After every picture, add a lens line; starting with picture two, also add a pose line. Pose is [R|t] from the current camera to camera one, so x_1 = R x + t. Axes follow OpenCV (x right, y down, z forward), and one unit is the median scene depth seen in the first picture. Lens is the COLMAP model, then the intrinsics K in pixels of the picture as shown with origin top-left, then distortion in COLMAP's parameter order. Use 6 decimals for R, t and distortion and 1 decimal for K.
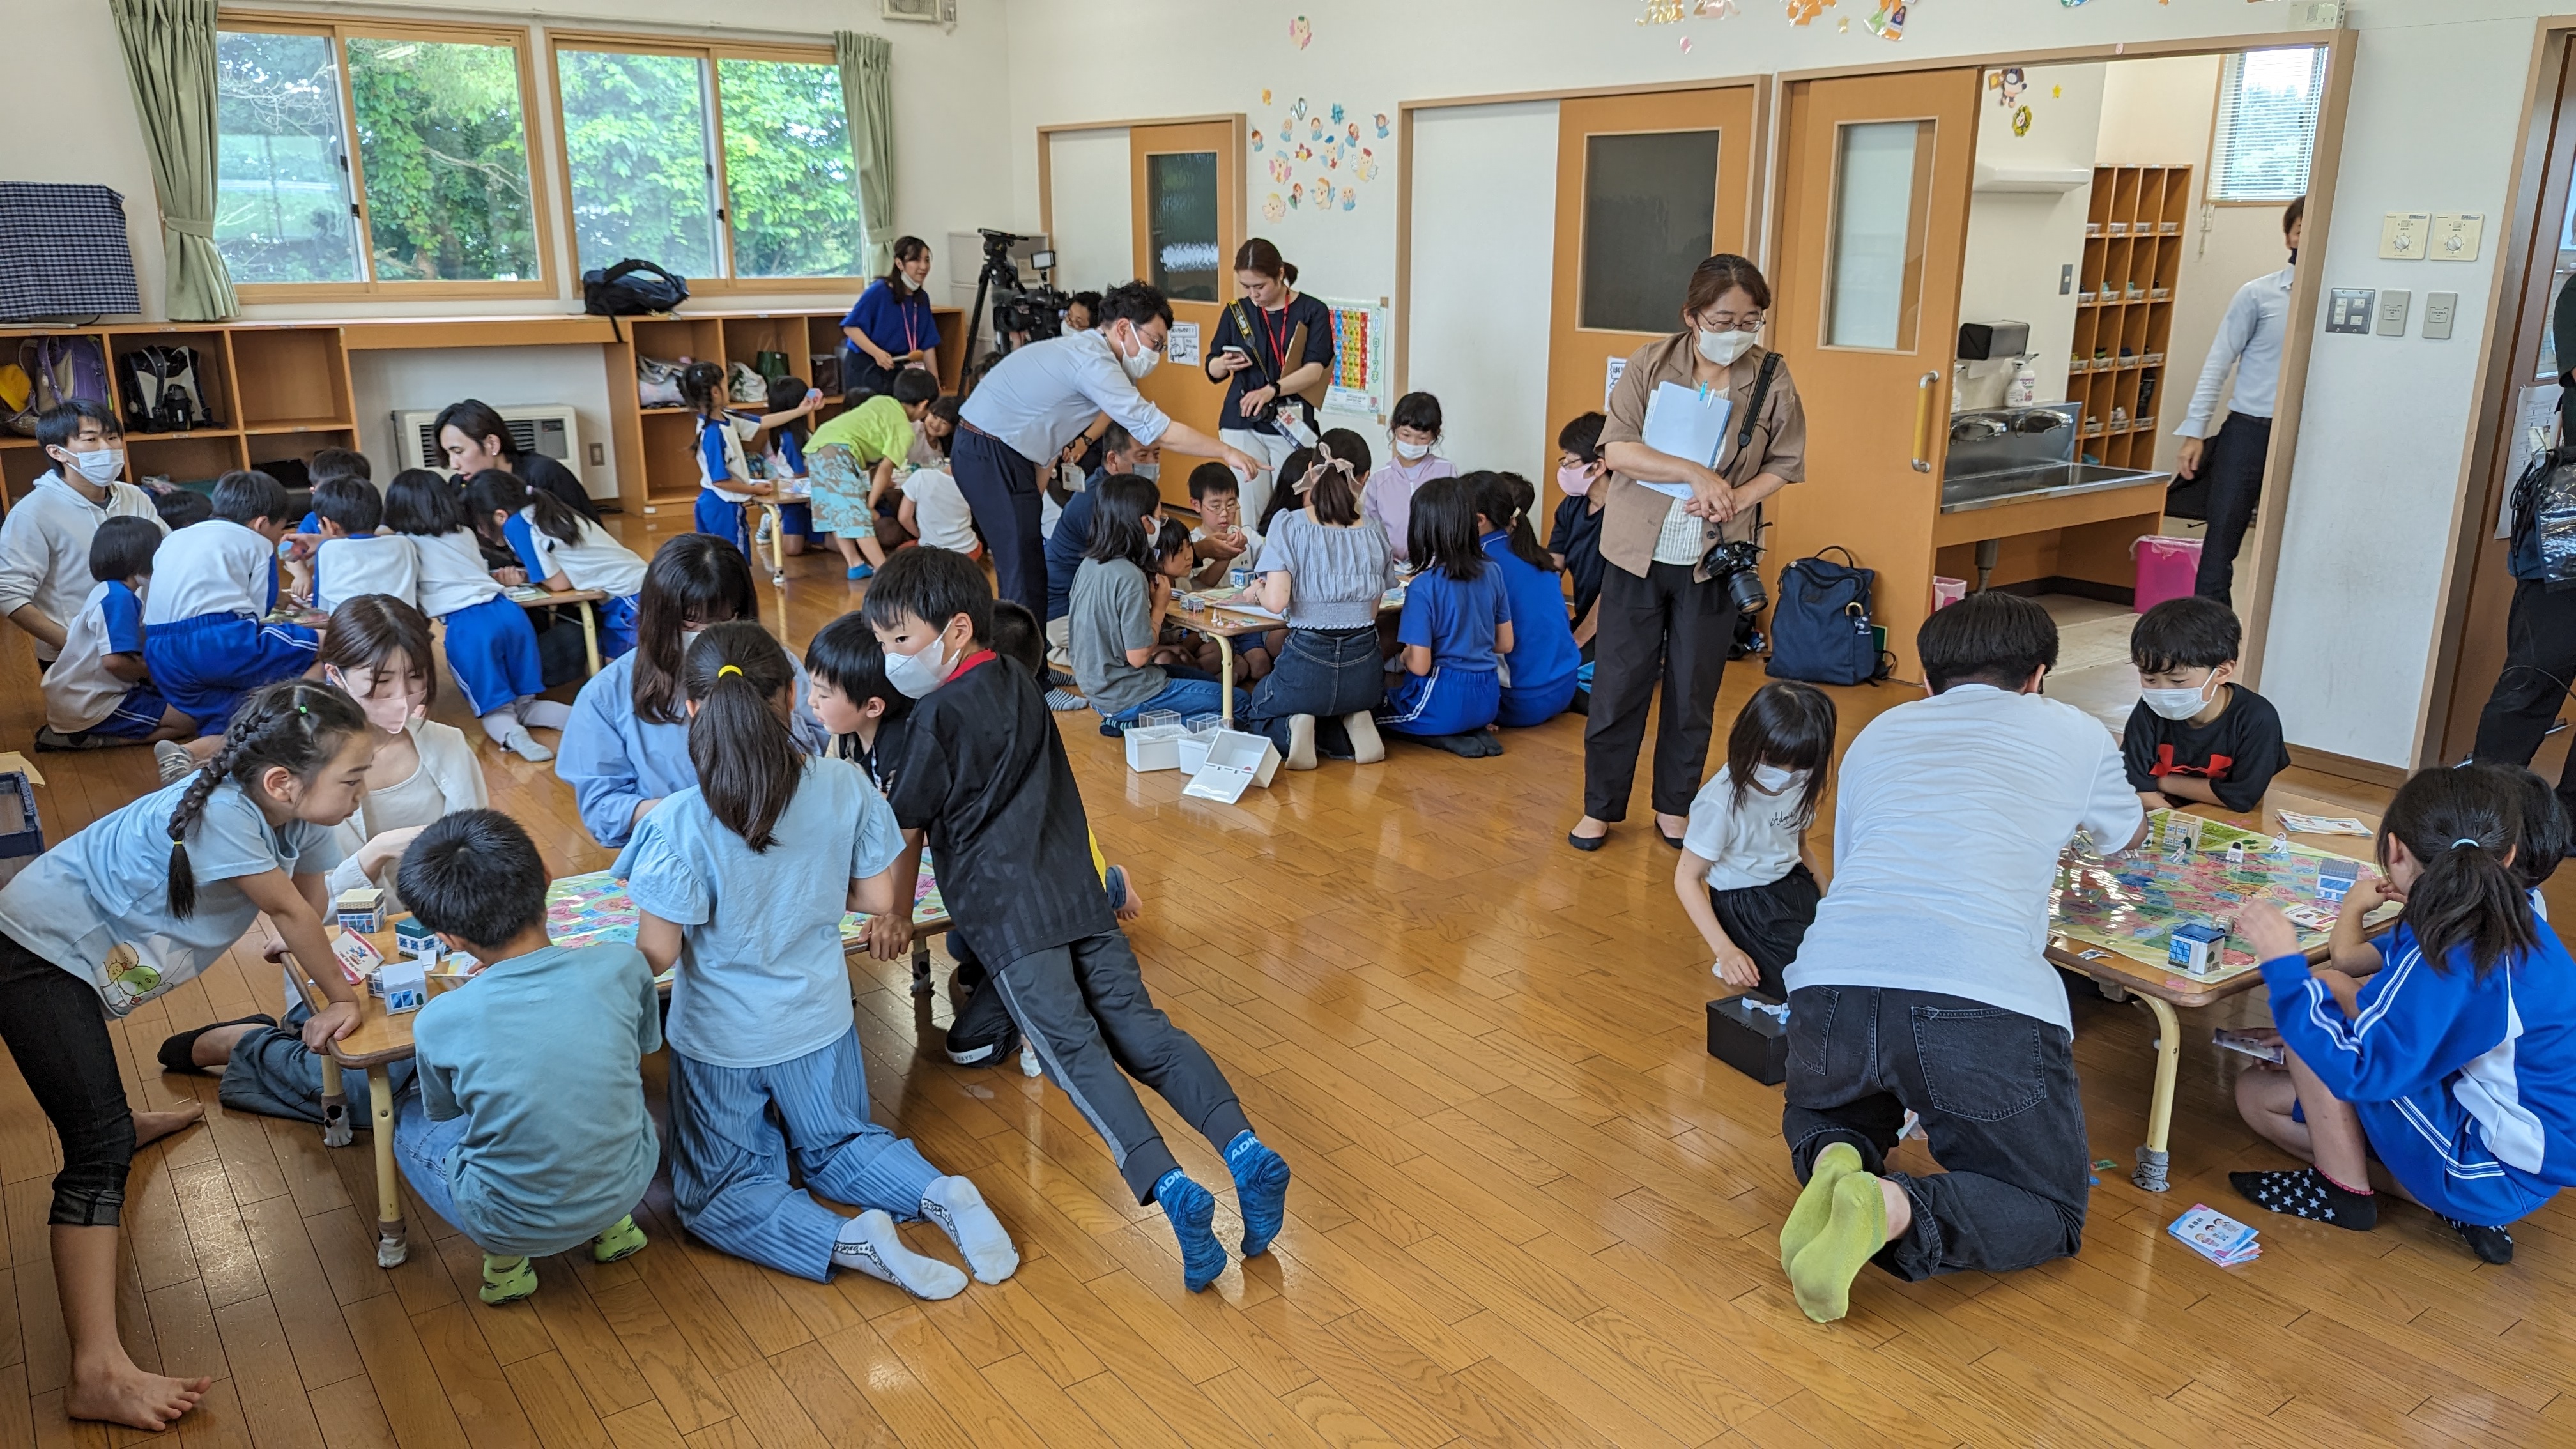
lens RADIAL K [[1807.4, 0, 1288.0], [0, 1807.4, 724.5], [0, 0, 1]] dist [-0.001656, -0.000392]
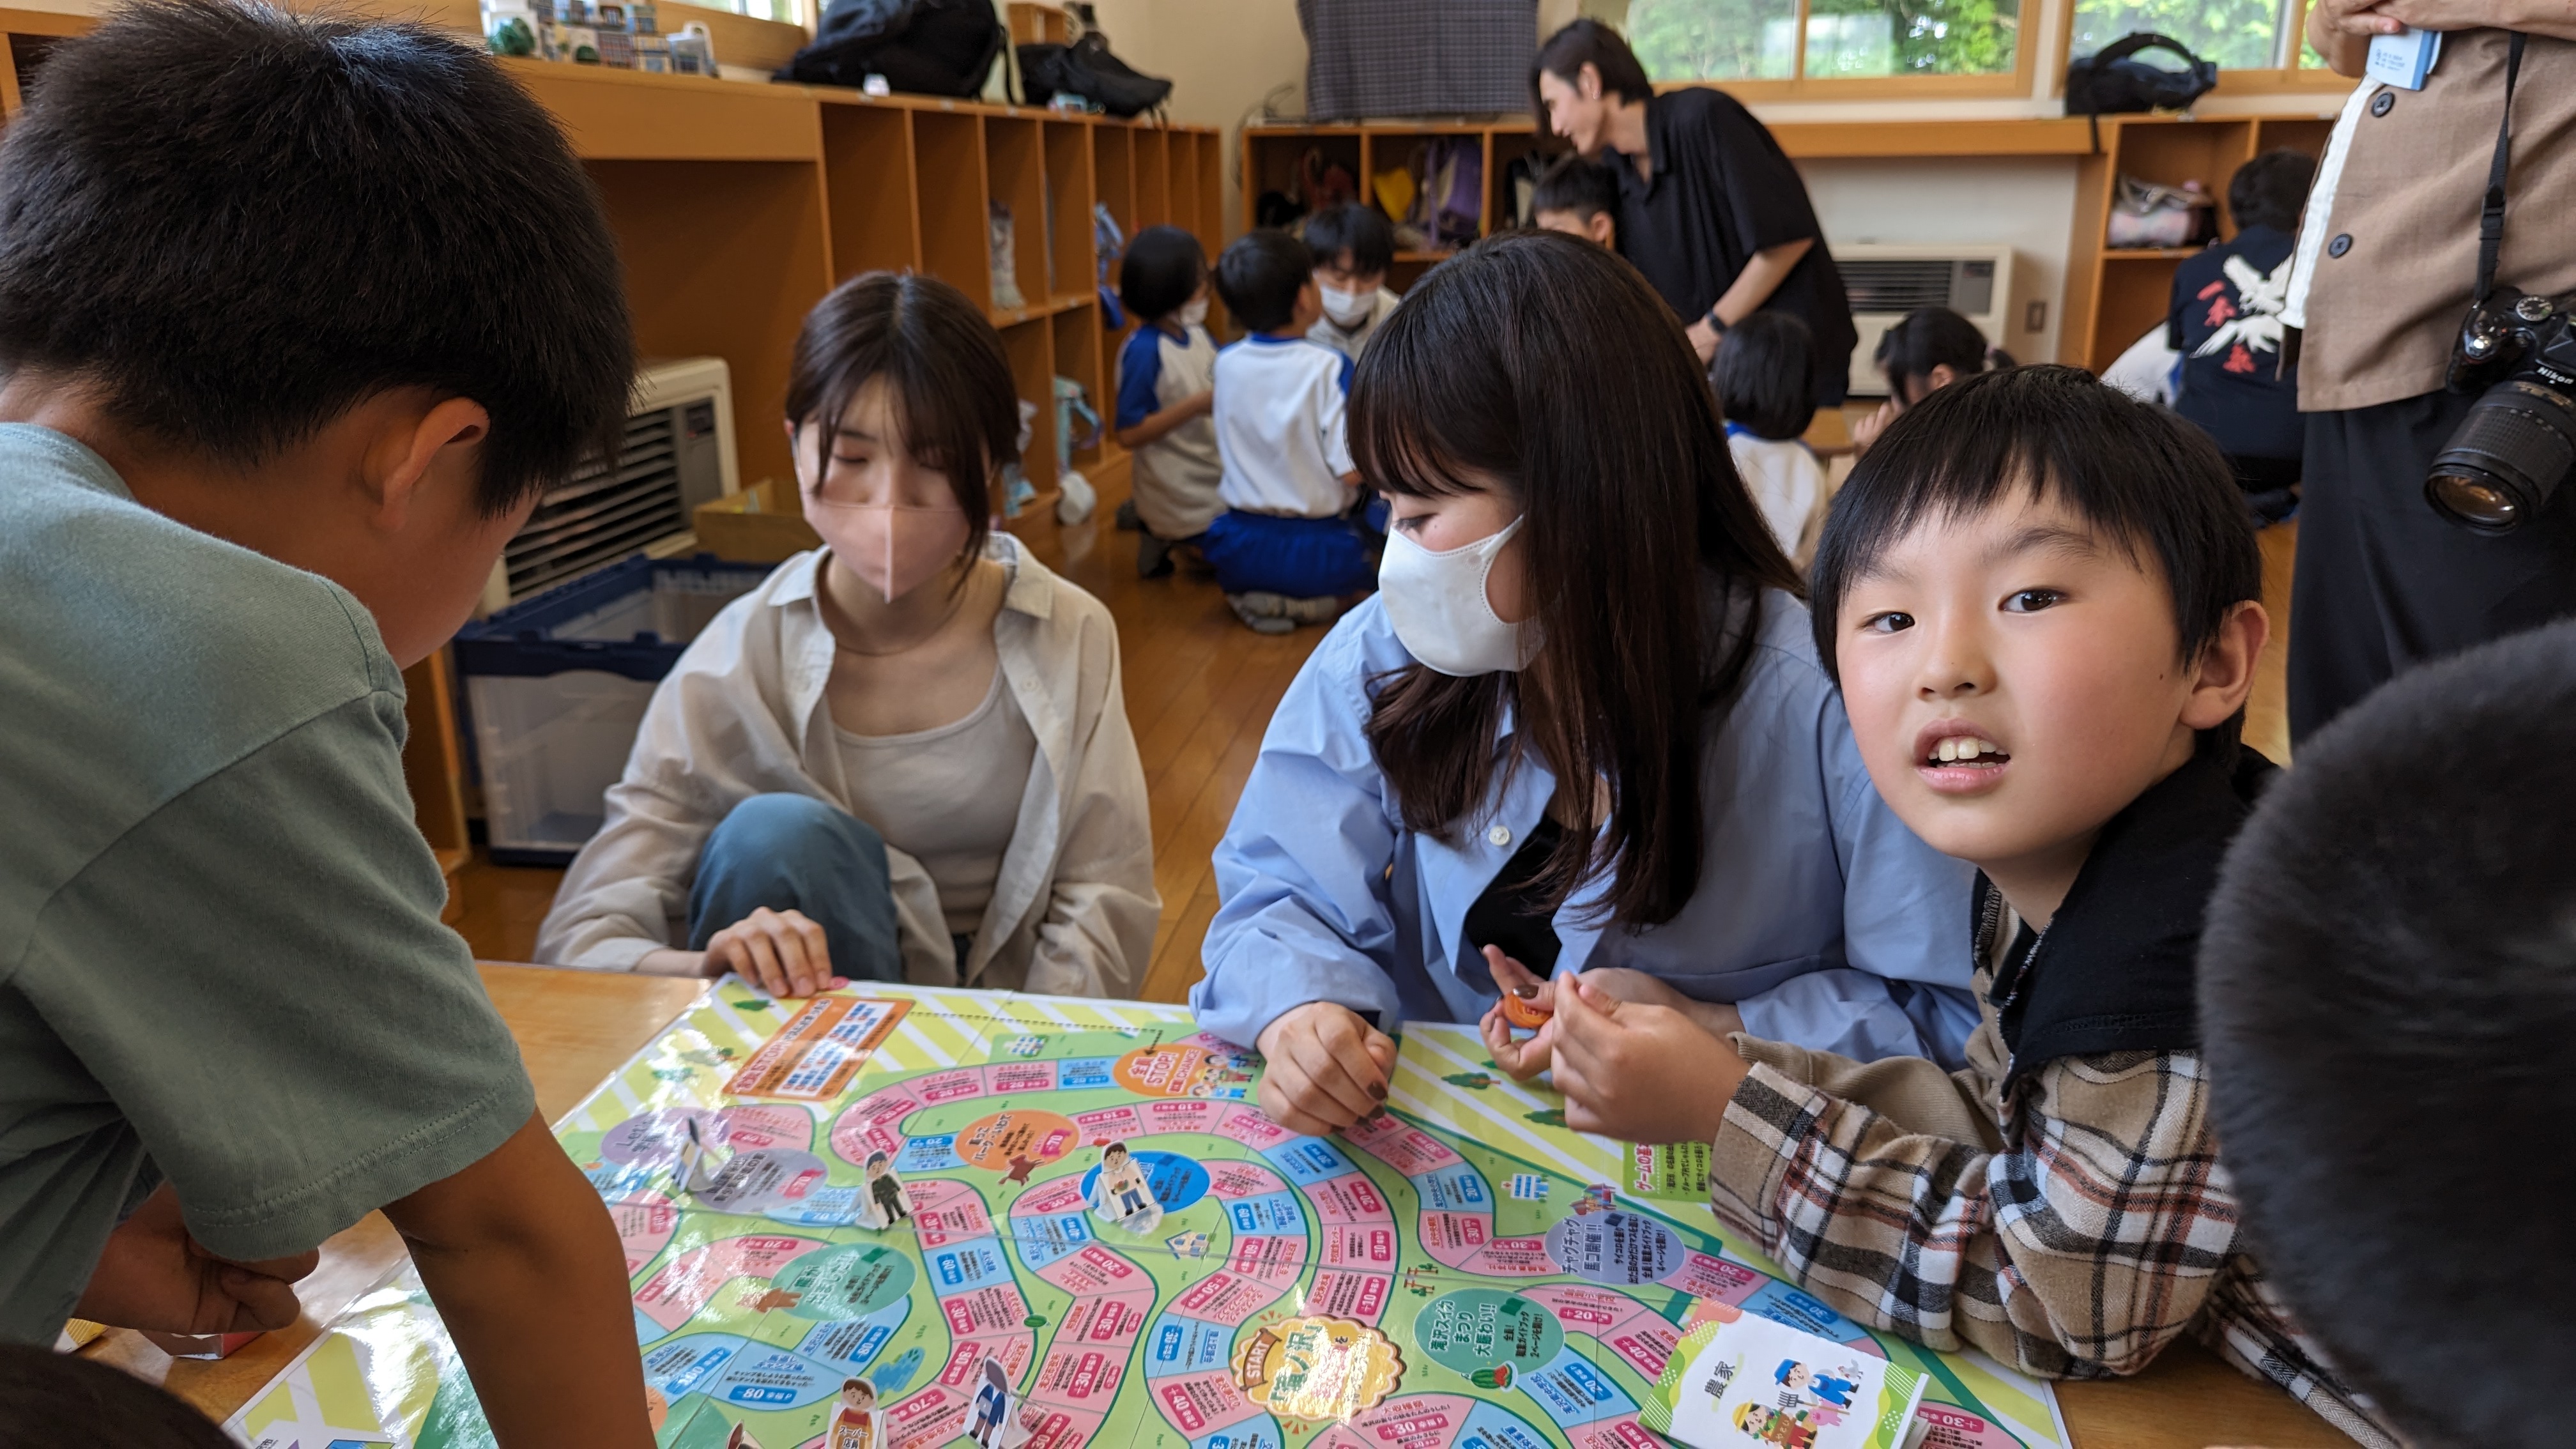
lens RADIAL K [[1807.4, 0, 1288.0], [0, 1807.4, 724.5], [0, 0, 1]] dist [-0.001656, -0.000392]
pose [[0.688666, 0.202773, -0.696148, -0.052966], [-0.184794, 0.977479, 0.101911, -0.008206], [0.701135, 0.058462, 0.710628, 0.292762]]
